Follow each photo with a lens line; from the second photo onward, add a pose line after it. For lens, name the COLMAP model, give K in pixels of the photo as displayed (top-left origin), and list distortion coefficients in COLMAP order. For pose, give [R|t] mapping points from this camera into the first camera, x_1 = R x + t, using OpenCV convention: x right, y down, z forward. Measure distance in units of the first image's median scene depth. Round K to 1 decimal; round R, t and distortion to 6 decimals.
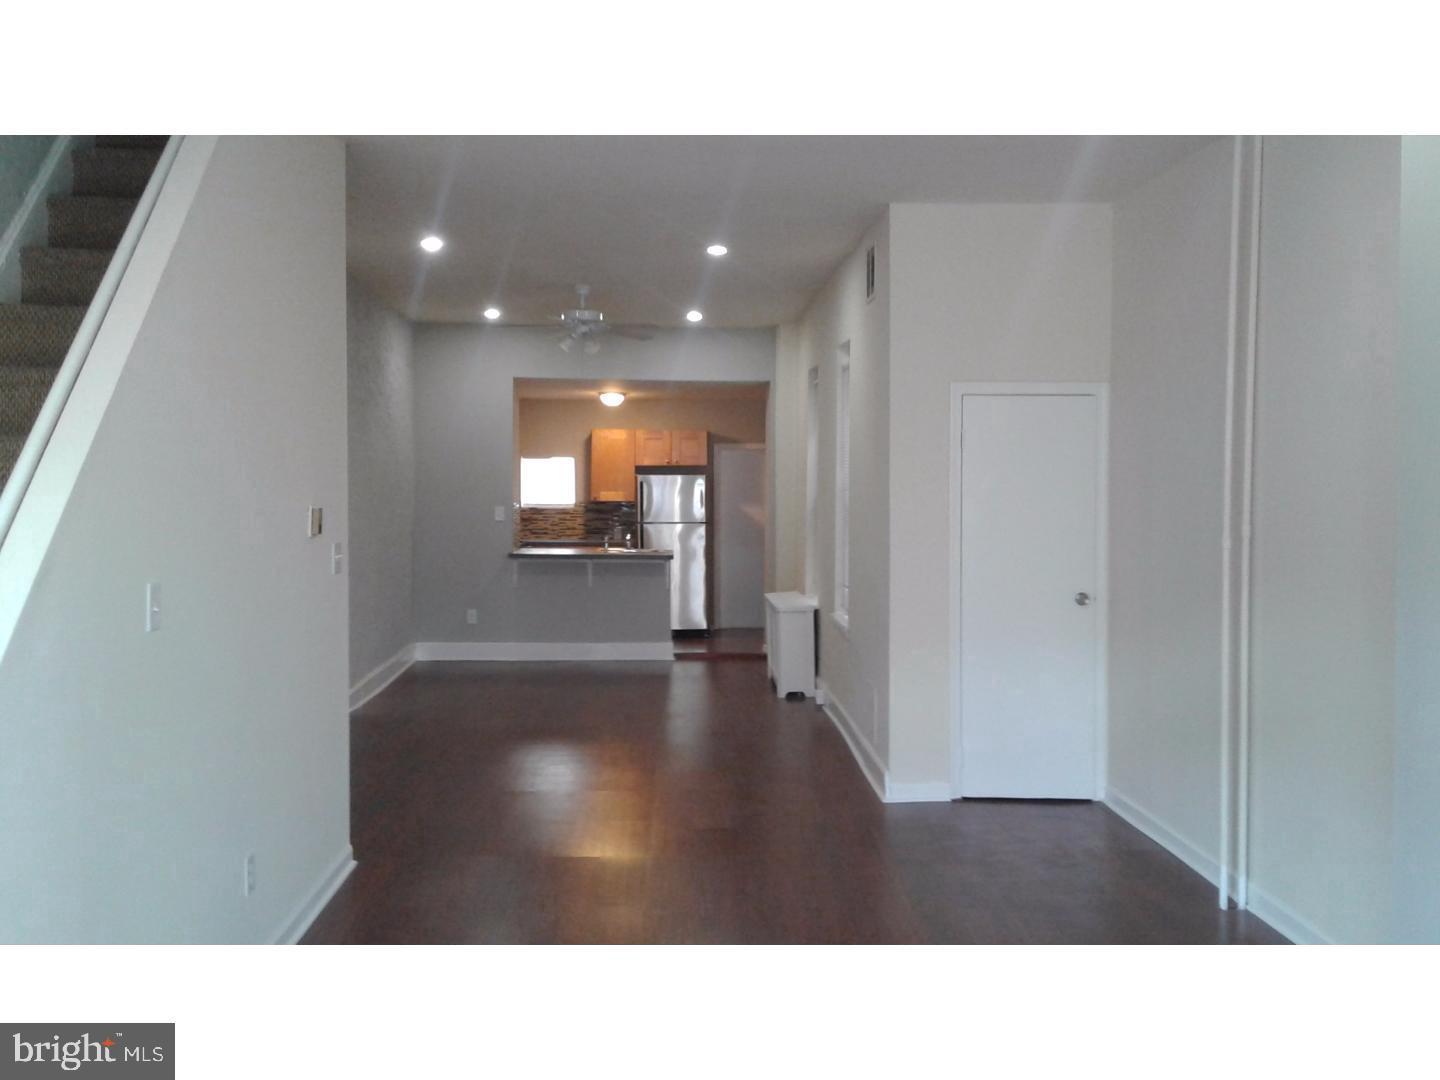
lens RADIAL K [[1385.6, 0, 717.0], [0, 1385.6, 486.2], [0, 0, 1]] dist [0.140081, -0.319082]
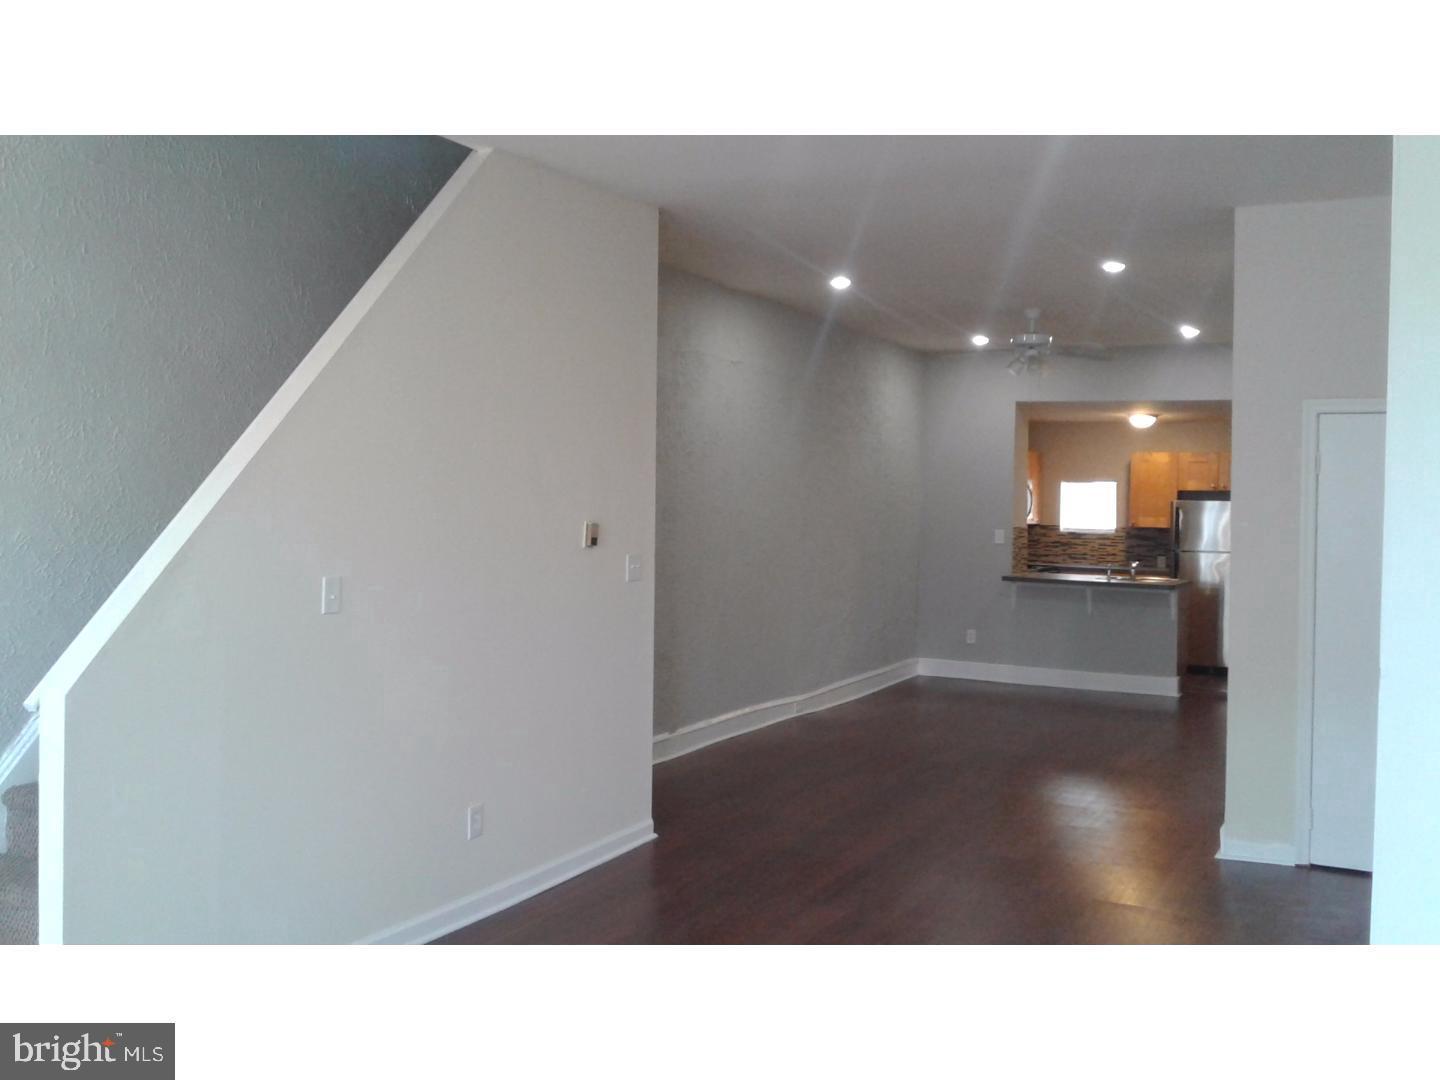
lens RADIAL K [[1385.6, 0, 717.0], [0, 1385.6, 486.2], [0, 0, 1]] dist [0.140081, -0.319082]
pose [[0.868213, 0.006509, -0.496150, 0.168368], [-0.014708, 0.999812, -0.012621, -0.001107], [0.495974, 0.018255, 0.868145, 0.016084]]
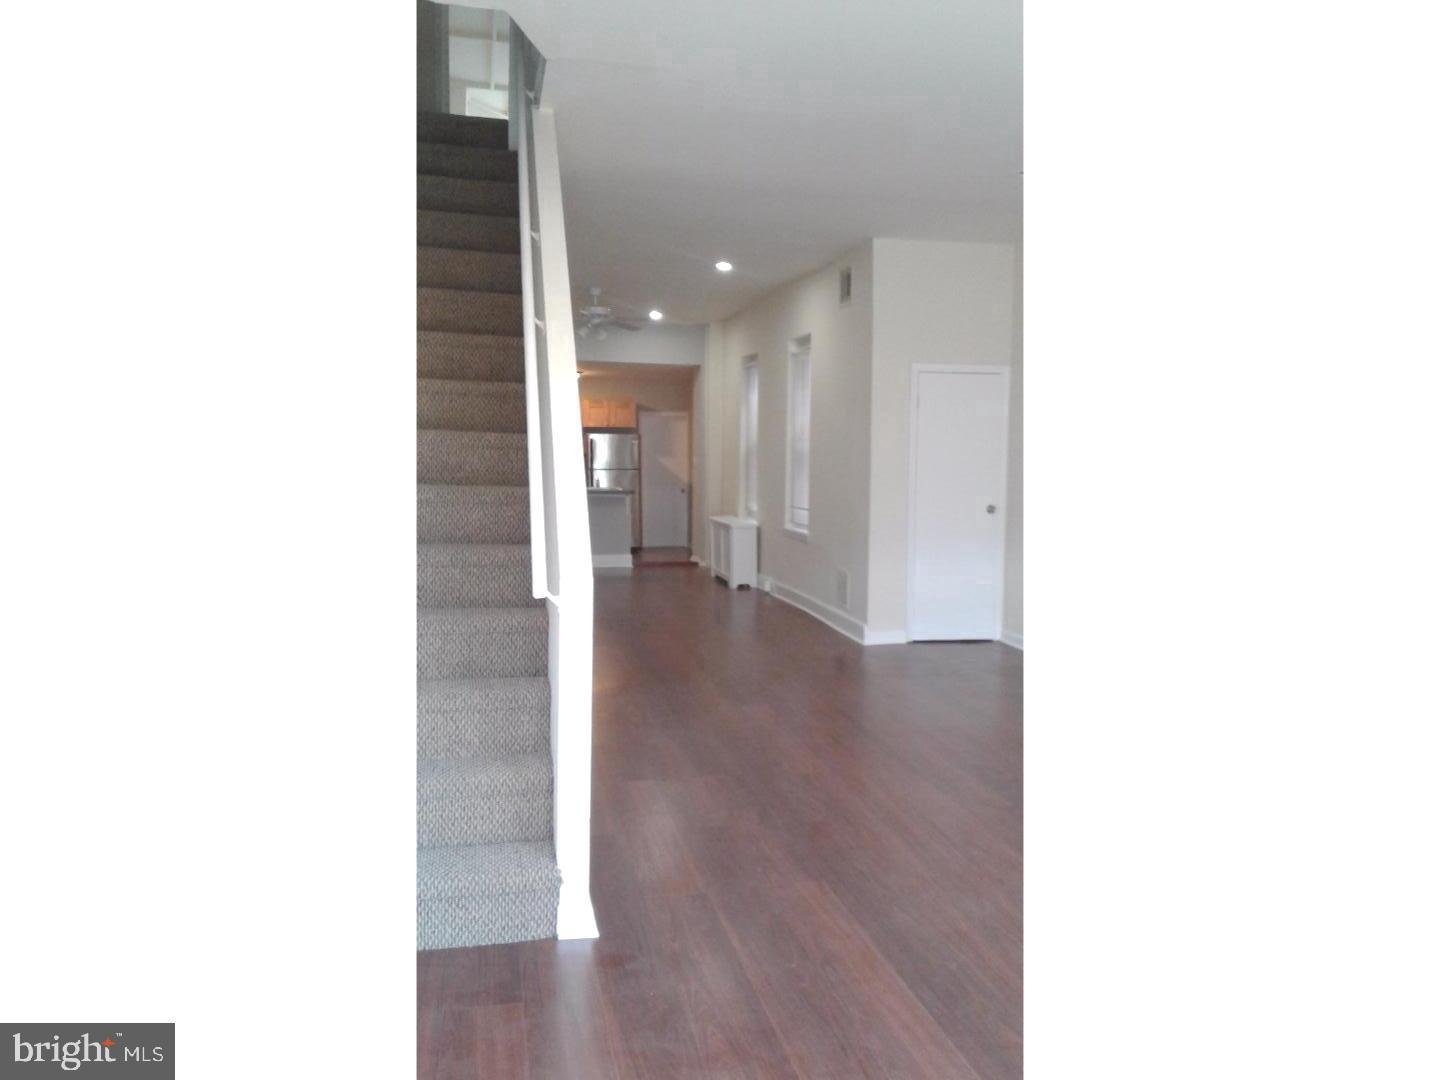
lens RADIAL K [[1057.4, 0, 720.0], [0, 1057.4, 540.0], [0, 0, 1]] dist [0.052682, -0.000284]
pose [[0.982801, -0.008050, 0.184493, -0.139636], [-0.006742, 0.996819, 0.079410, 0.014067], [-0.184545, -0.079288, 0.979621, -0.044697]]
